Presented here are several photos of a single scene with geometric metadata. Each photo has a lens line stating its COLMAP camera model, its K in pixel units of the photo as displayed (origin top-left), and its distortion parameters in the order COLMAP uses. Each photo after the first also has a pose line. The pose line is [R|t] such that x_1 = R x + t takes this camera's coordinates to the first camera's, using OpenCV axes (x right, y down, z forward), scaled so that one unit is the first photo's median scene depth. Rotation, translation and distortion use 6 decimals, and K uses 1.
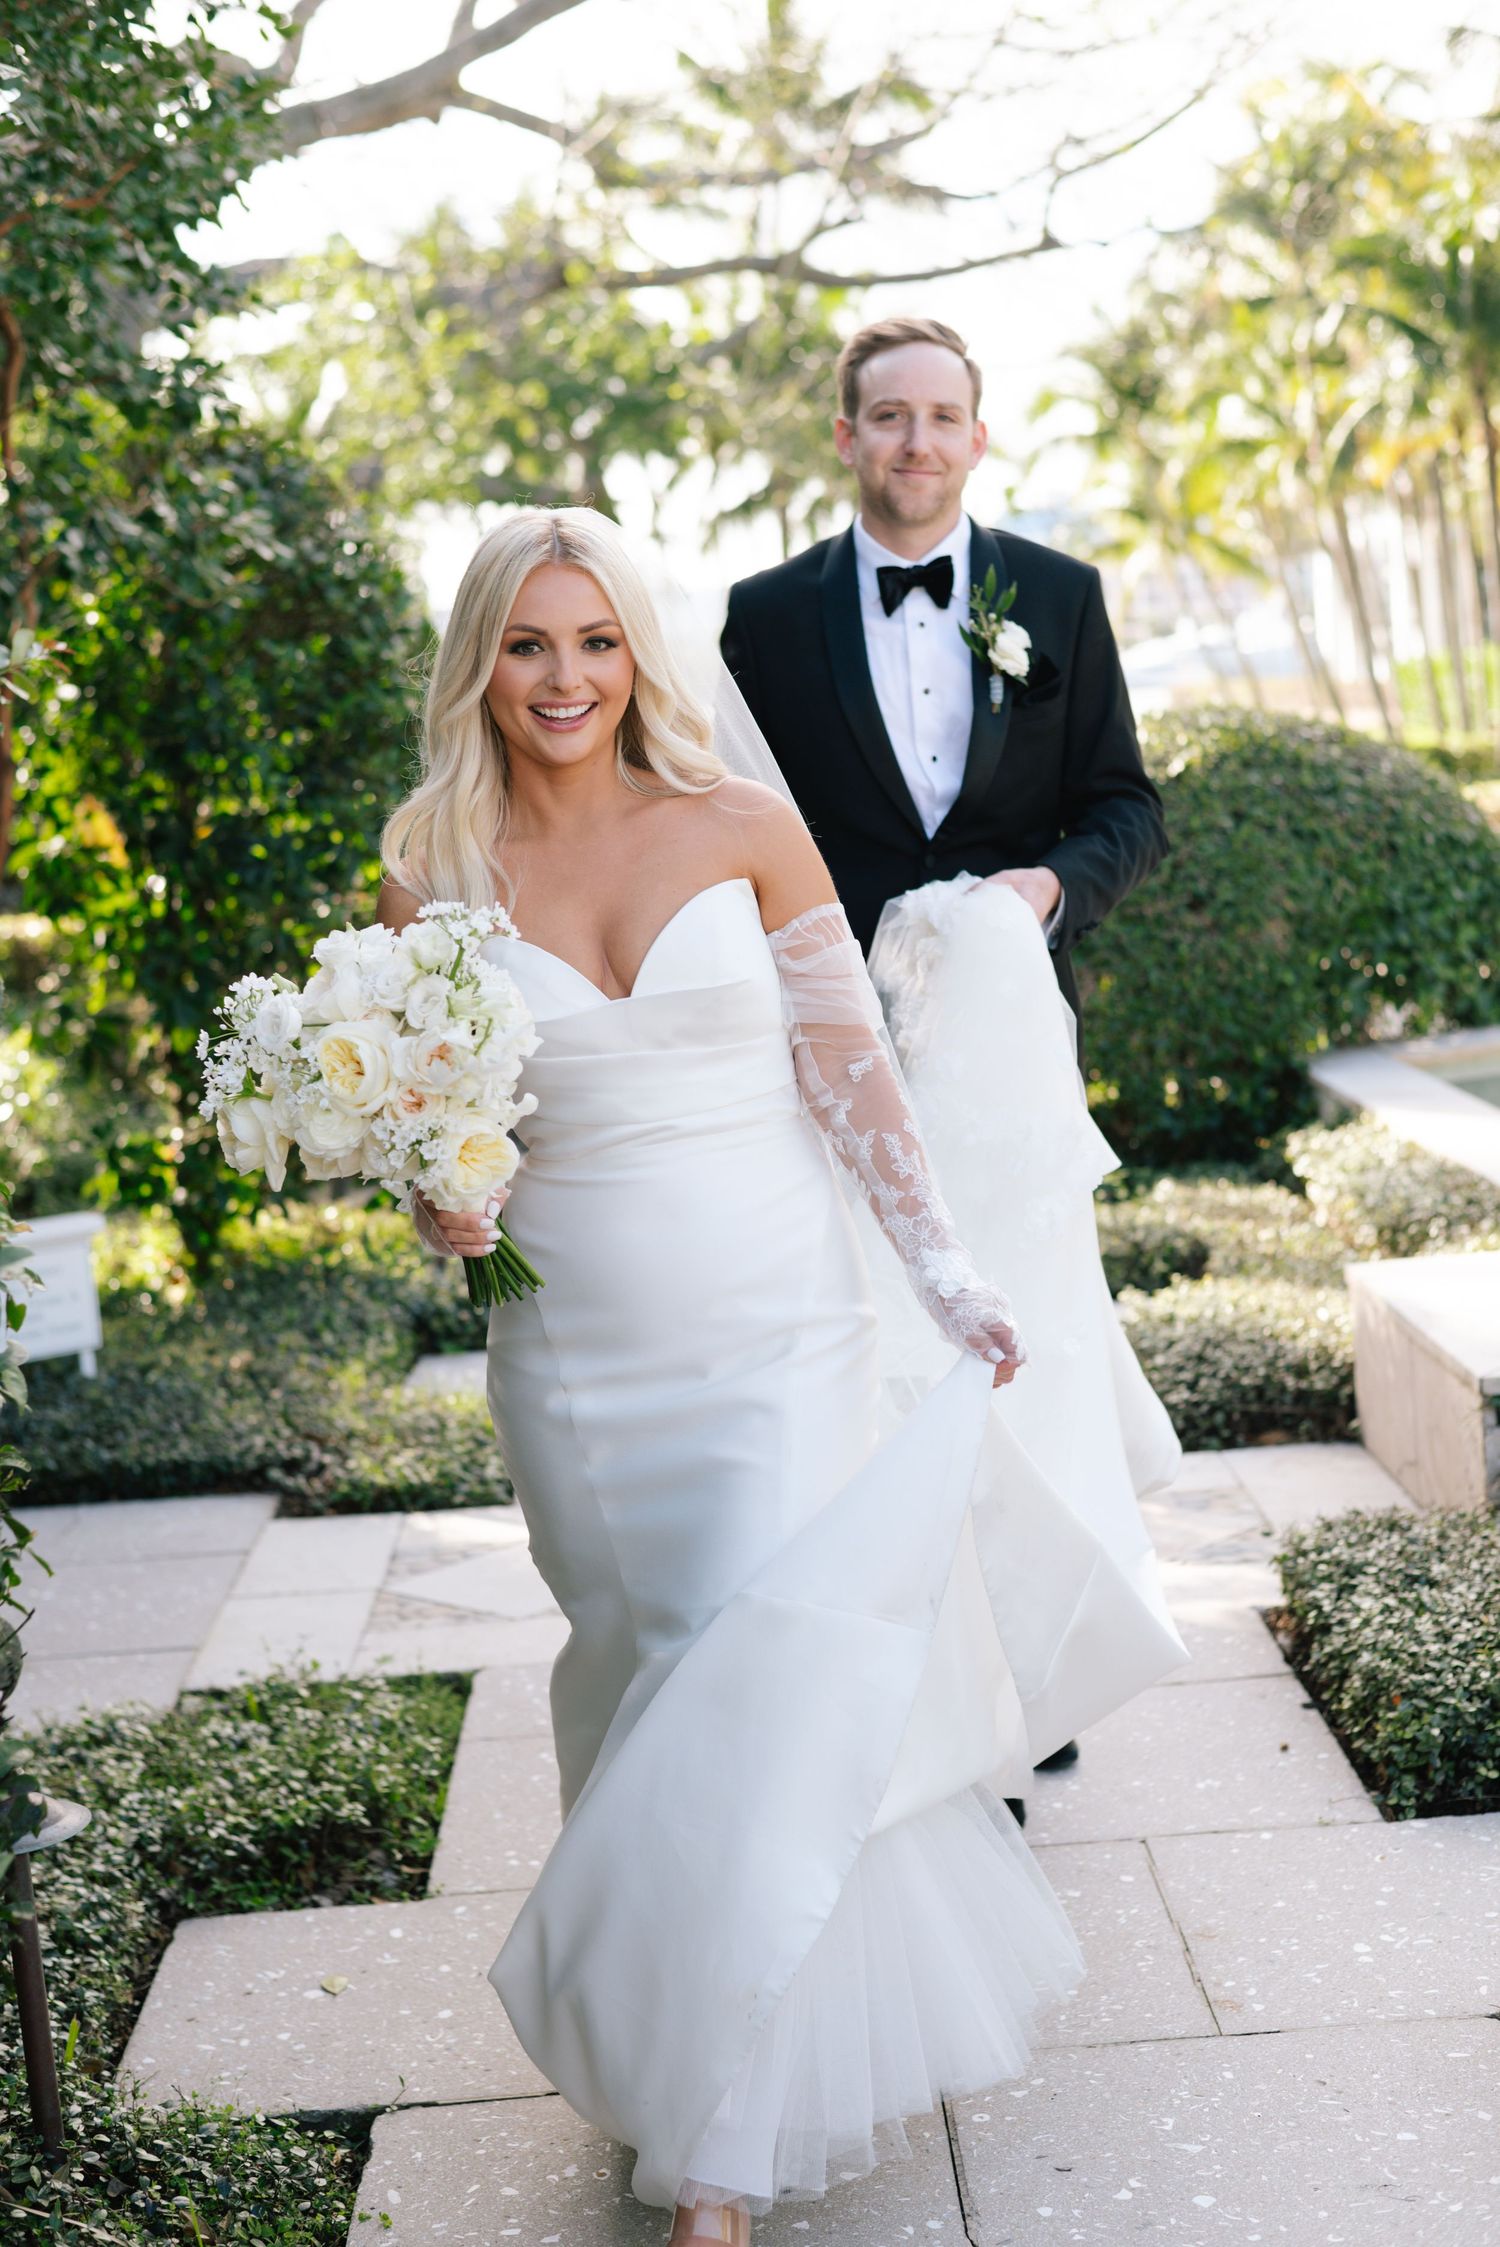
lens RADIAL K [[2996.0, 0, 750.0], [0, 2996.0, 1123.5], [0, 0, 1]] dist [-0.005640, 0.009237]
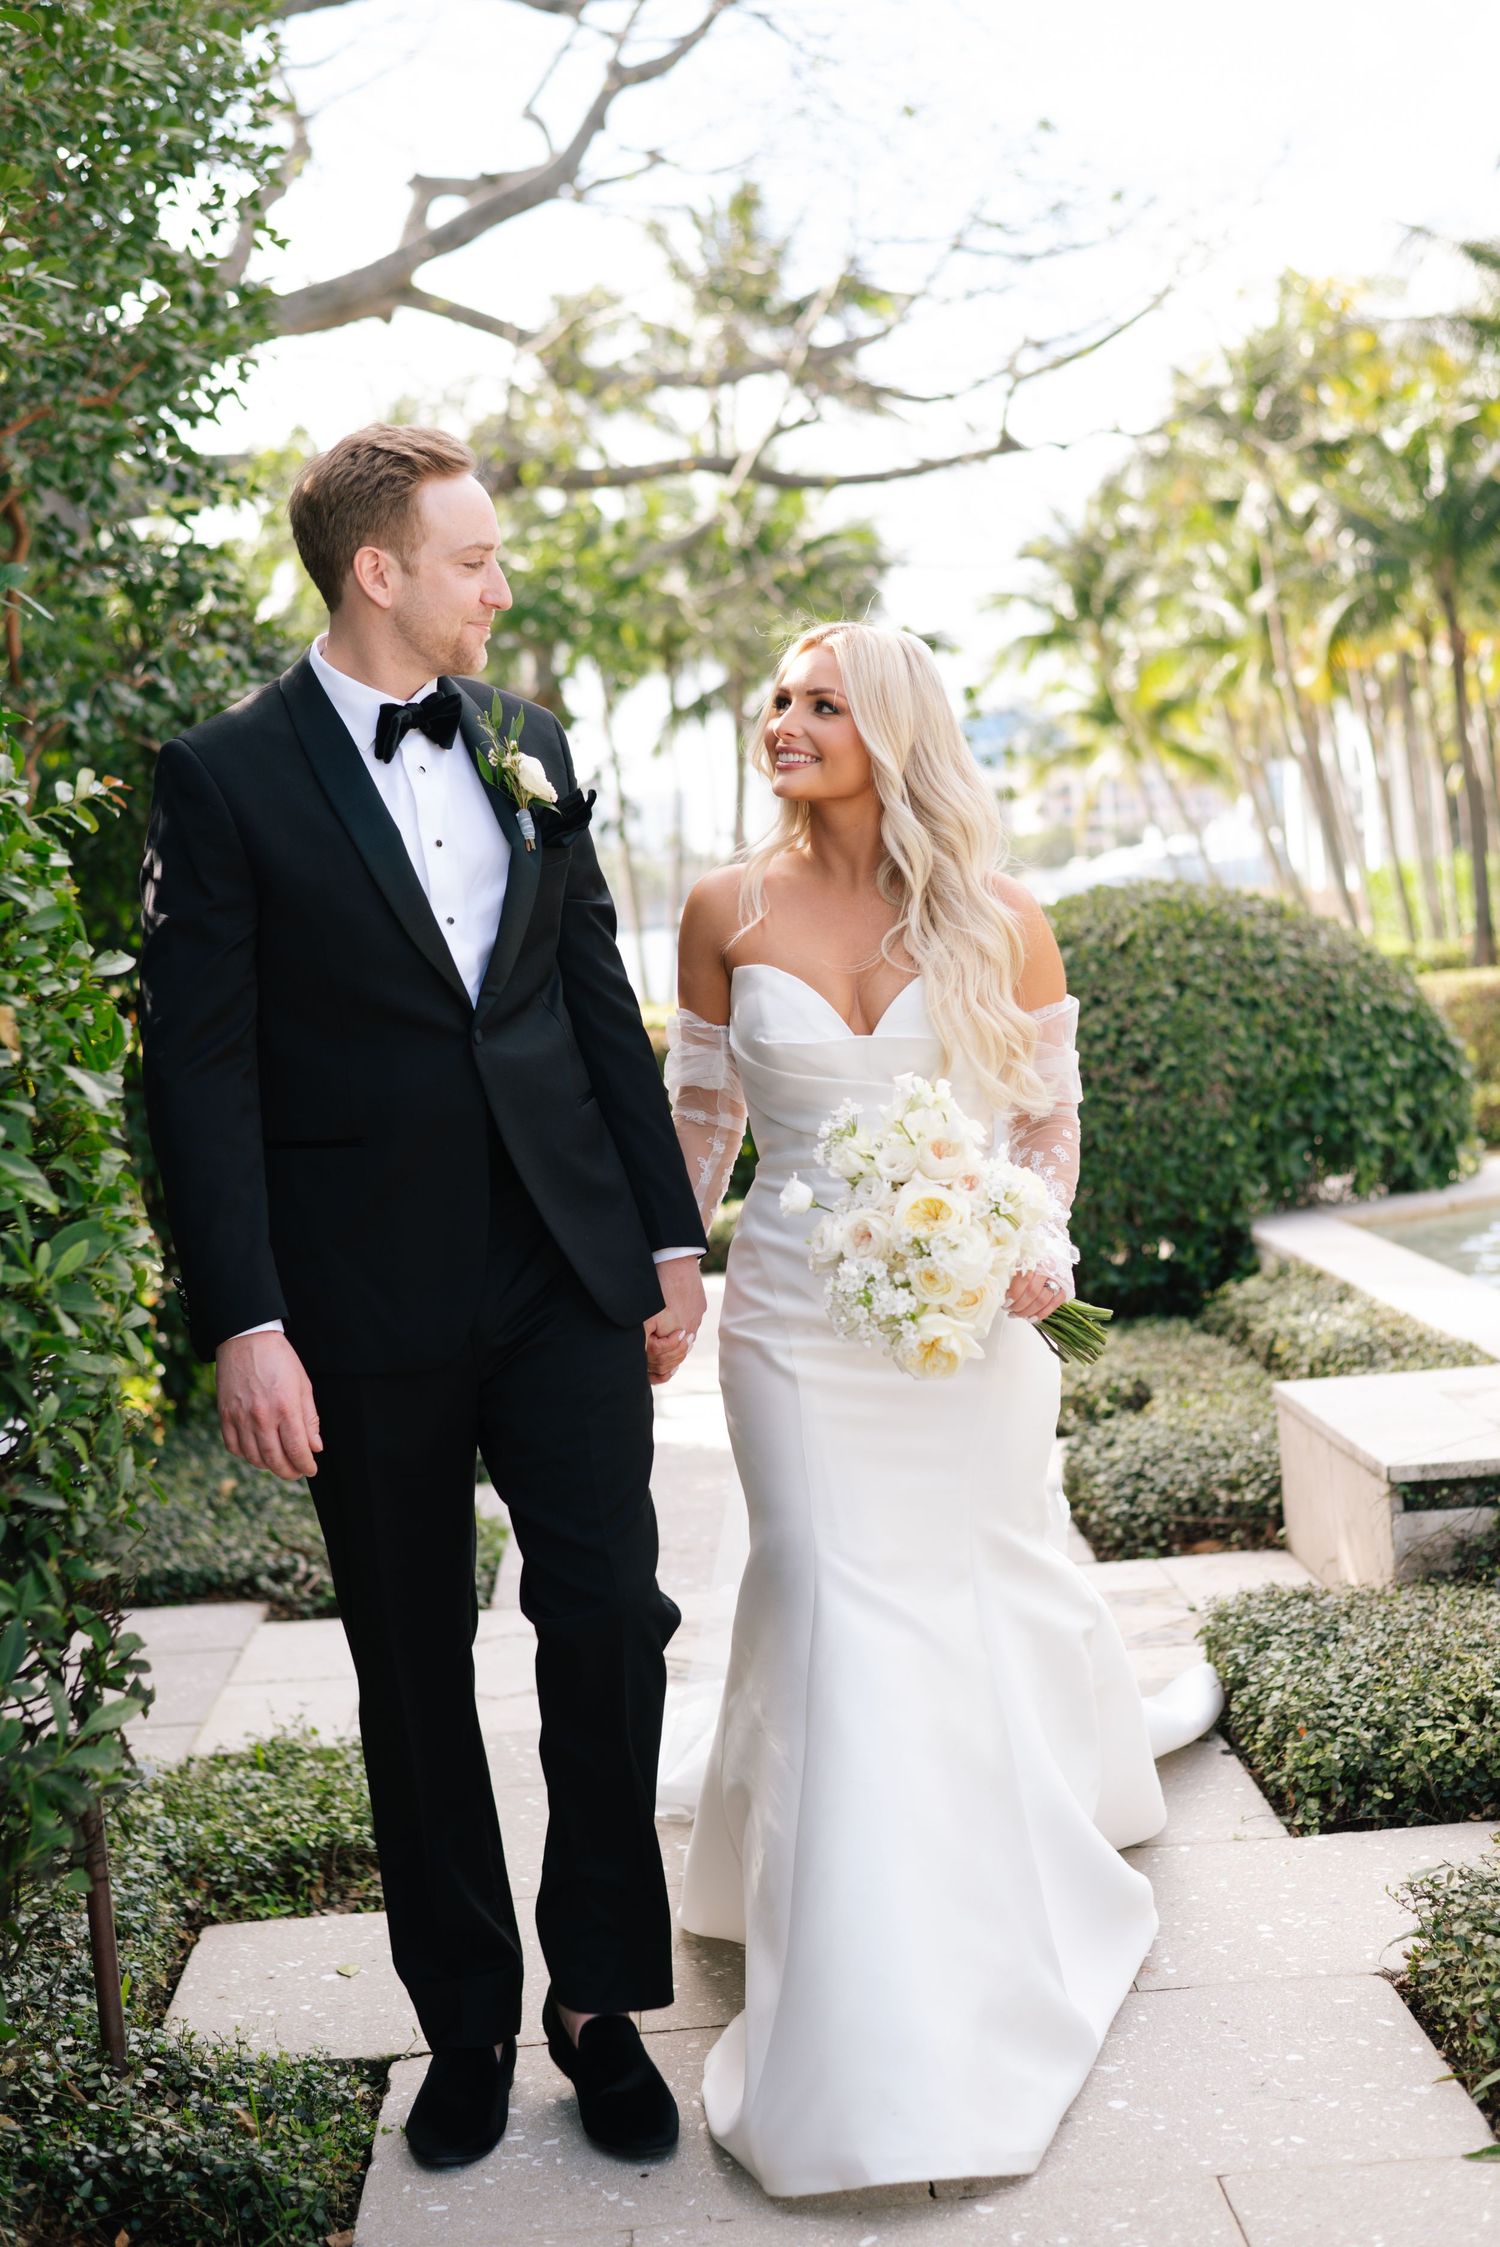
lens RADIAL K [[3170.7, 0, 750.0], [0, 3170.7, 1123.5], [0, 0, 1]] dist [-0.005678, -0.059970]
pose [[0.999868, 0.003675, 0.015825, -0.004993], [-0.002483, 0.997201, -0.074725, 0.033591], [-0.016055, 0.074676, 0.997079, -0.111204]]
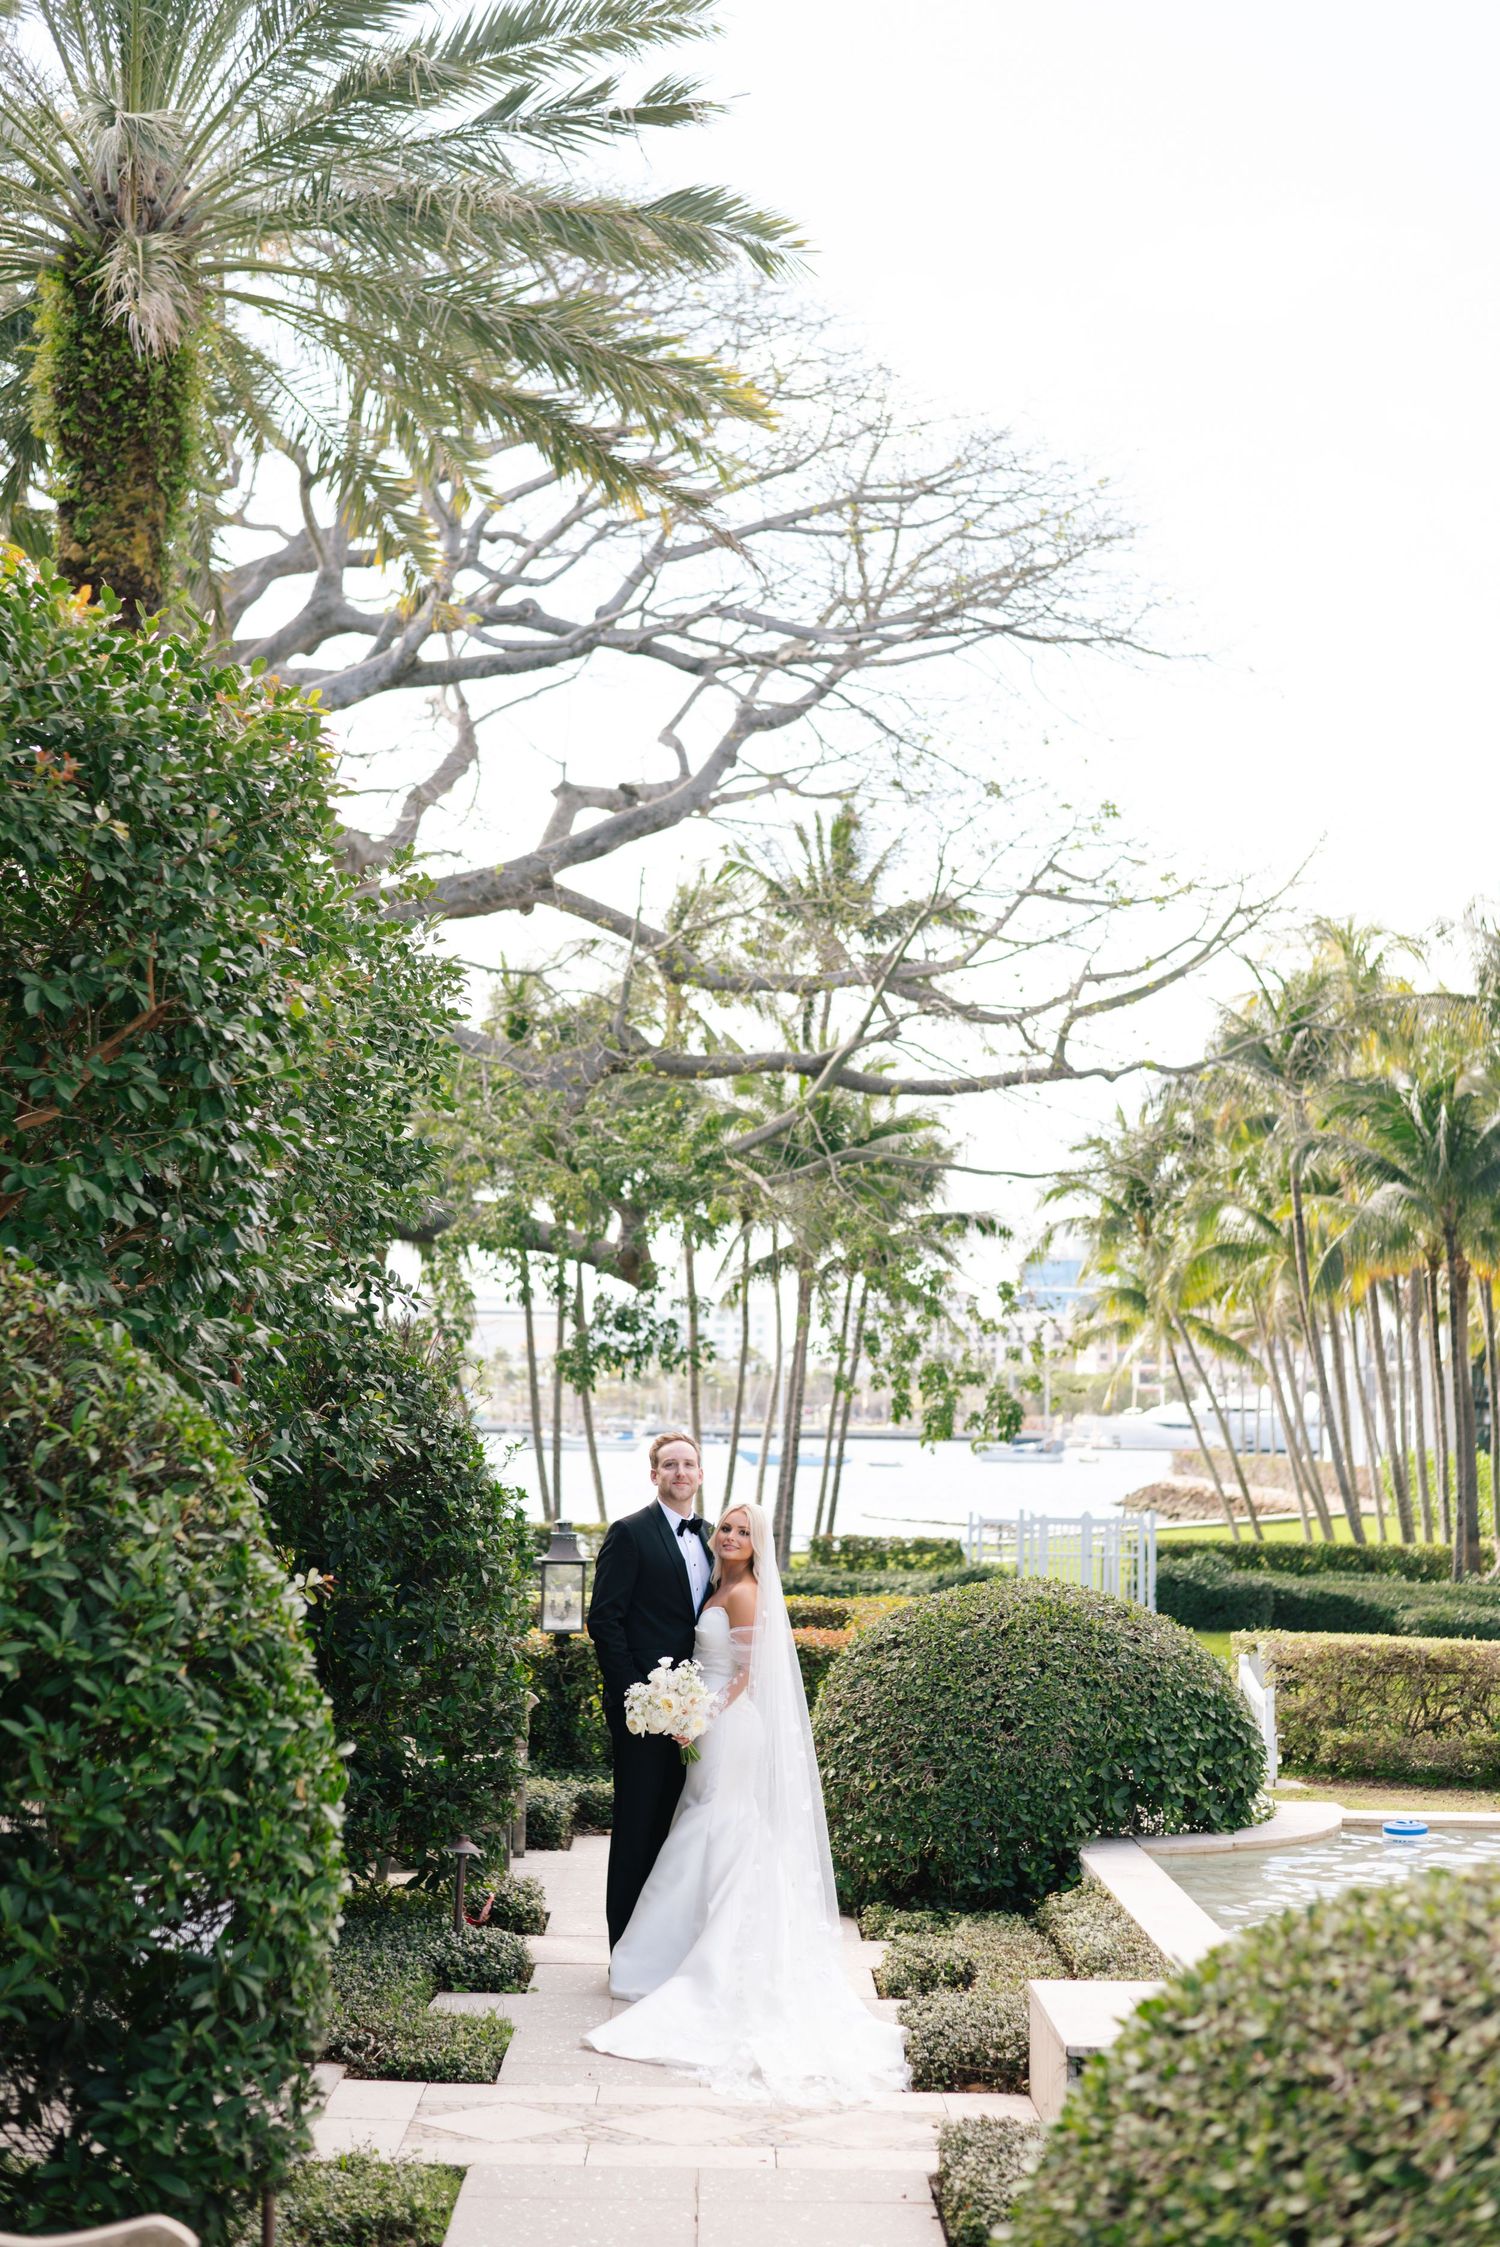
lens RADIAL K [[3170.7, 0, 750.0], [0, 3170.7, 1123.5], [0, 0, 1]] dist [-0.005678, -0.059970]
pose [[0.995468, 0.093354, -0.018143, 0.032208], [-0.095050, 0.970450, -0.221794, -0.005918], [-0.003099, 0.222513, 0.974925, -0.633899]]
